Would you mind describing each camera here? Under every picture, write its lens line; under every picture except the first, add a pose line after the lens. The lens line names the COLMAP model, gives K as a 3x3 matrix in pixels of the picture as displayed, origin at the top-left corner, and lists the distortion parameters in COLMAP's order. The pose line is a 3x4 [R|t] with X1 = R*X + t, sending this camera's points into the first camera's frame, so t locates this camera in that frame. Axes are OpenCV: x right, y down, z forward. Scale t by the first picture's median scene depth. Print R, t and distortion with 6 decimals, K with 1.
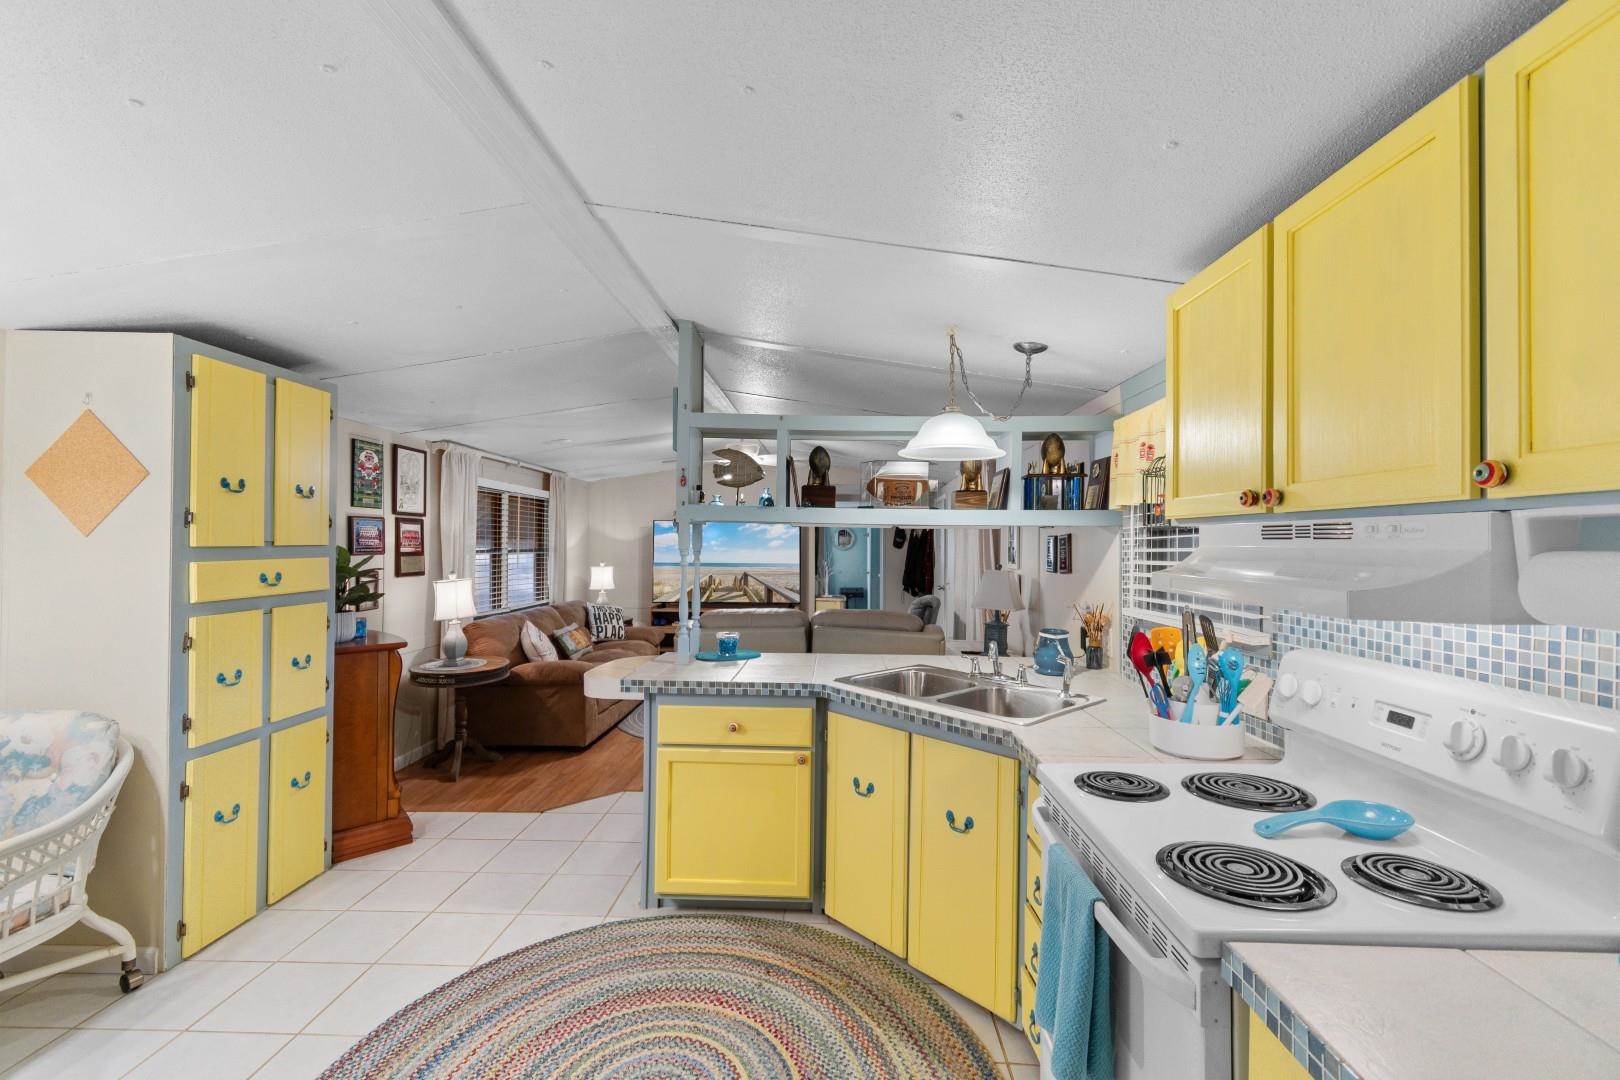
lens RADIAL K [[706.9, 0, 811.2], [0, 706.9, 537.6], [0, 0, 1]] dist [0.001535, -0.001275]
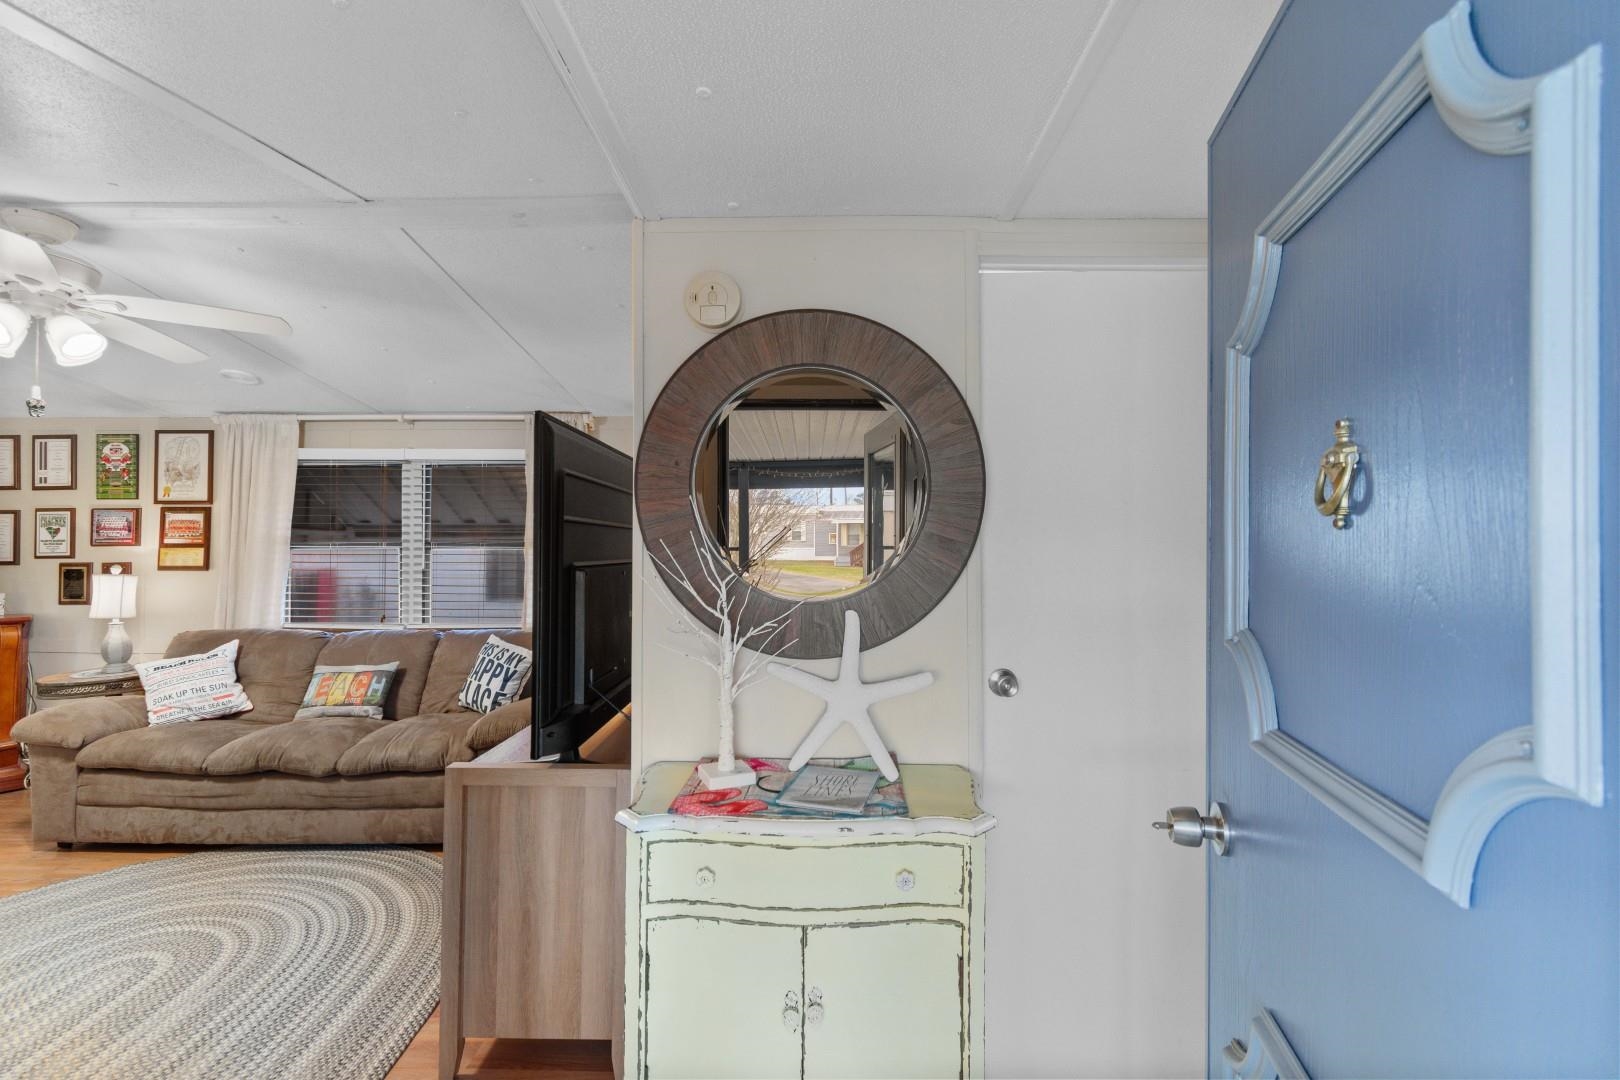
lens RADIAL K [[706.9, 0, 811.2], [0, 706.9, 537.6], [0, 0, 1]] dist [0.001535, -0.001275]
pose [[0.020305, -0.025603, -0.999466, 0.538444], [0.012872, 0.999596, -0.025345, 0.068136], [0.999711, -0.012351, 0.020626, 2.644029]]
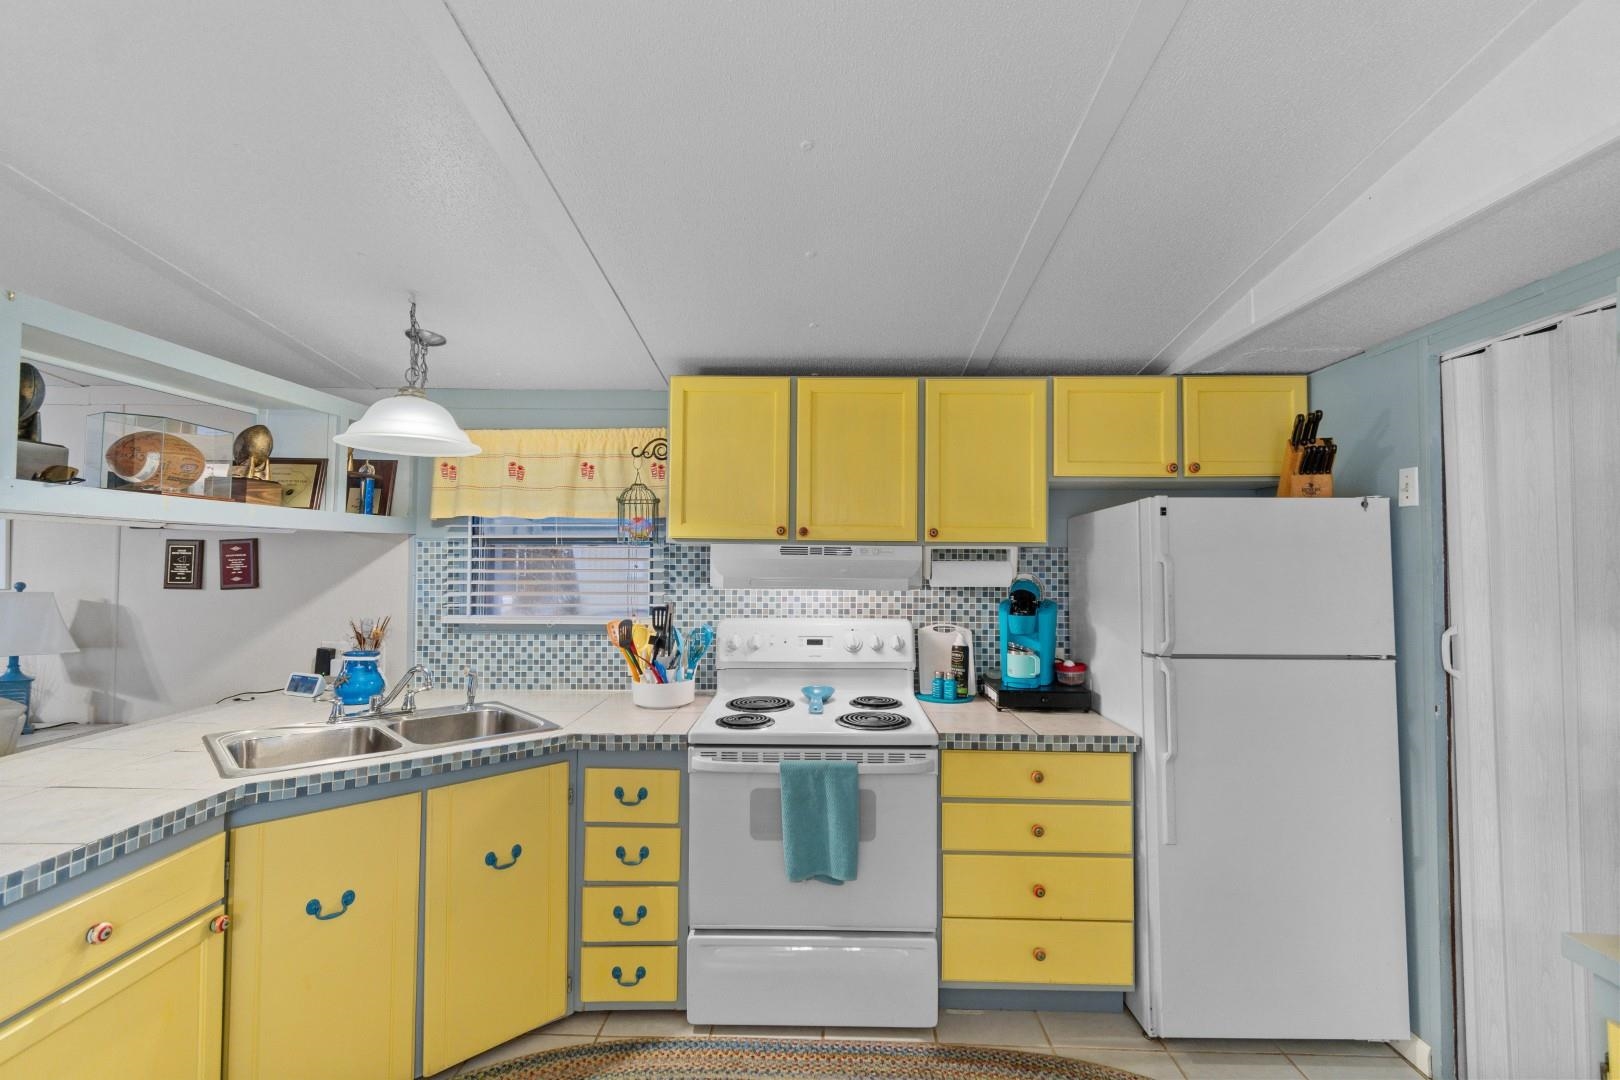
lens RADIAL K [[706.9, 0, 811.2], [0, 706.9, 537.6], [0, 0, 1]] dist [0.001535, -0.001275]
pose [[-0.018612, 0.017774, 0.999669, -0.518740], [-0.018787, 0.999659, -0.018123, -0.004033], [-0.999650, -0.019118, -0.018272, 0.444928]]
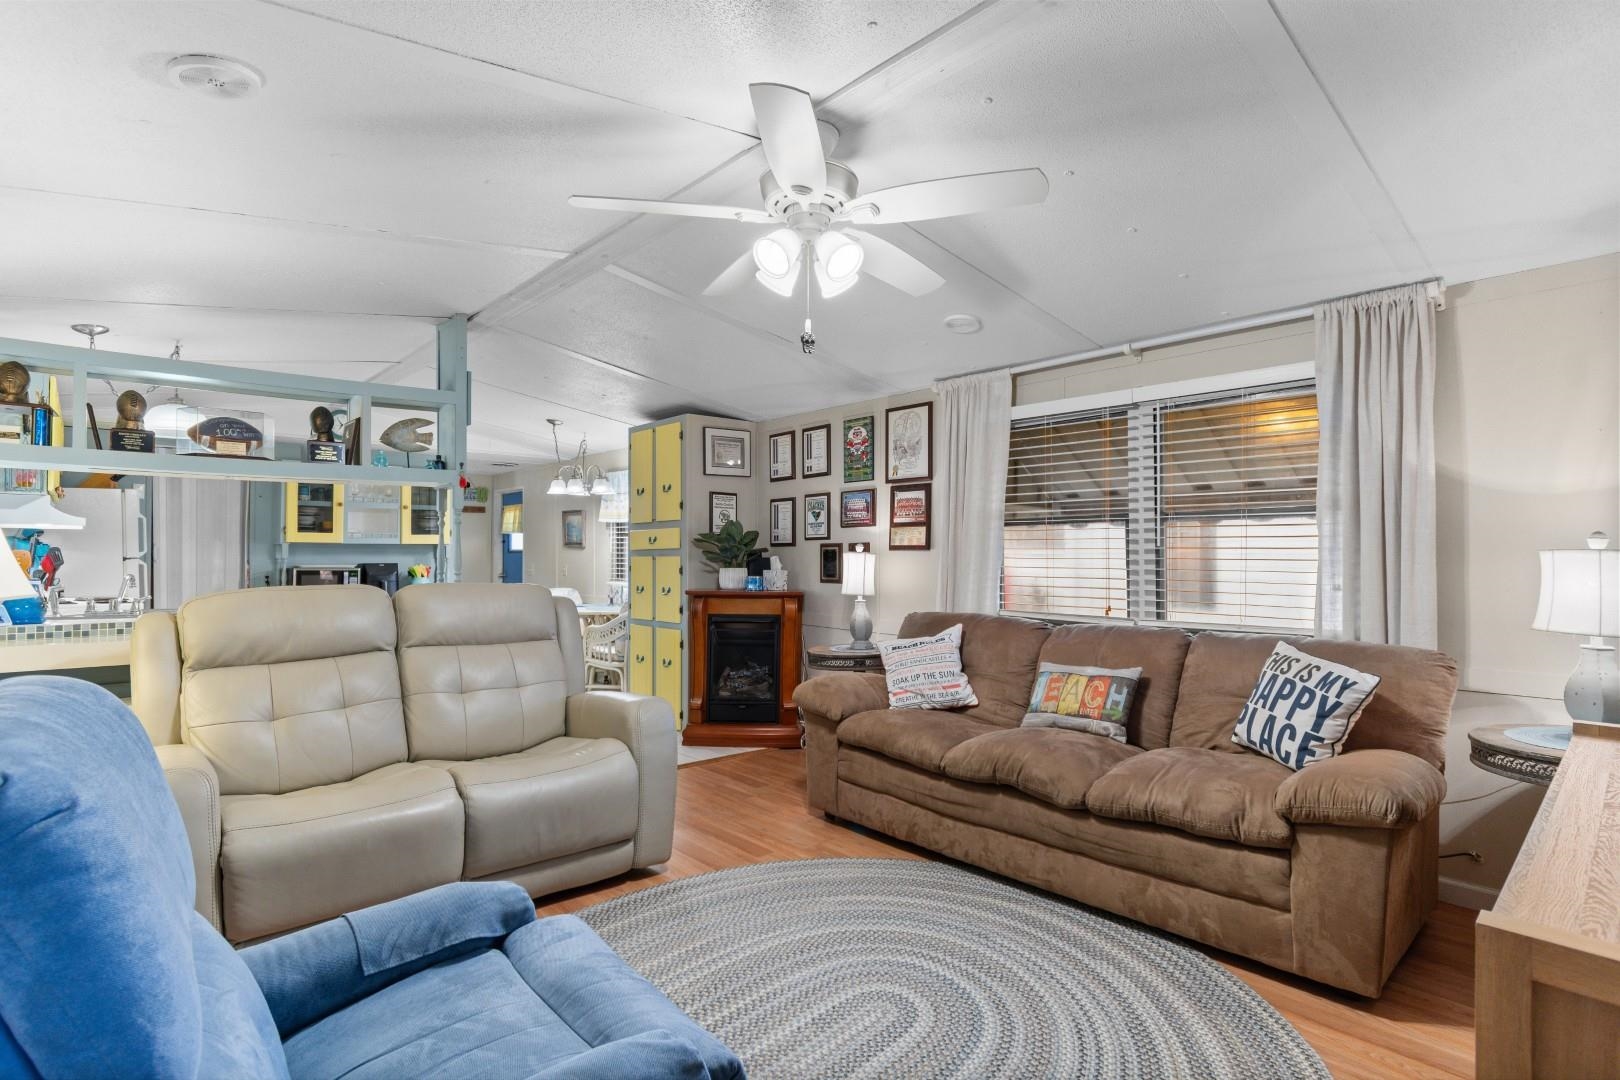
lens RADIAL K [[790.1, 0, 818.5], [0, 790.1, 545.5], [0, 0, 1]] dist [0.011231, -0.000026]
pose [[-0.710809, -0.018258, -0.703148, 0.310091], [0.001405, 0.999624, -0.027376, 0.112189], [0.703384, -0.020447, -0.710516, 2.393331]]
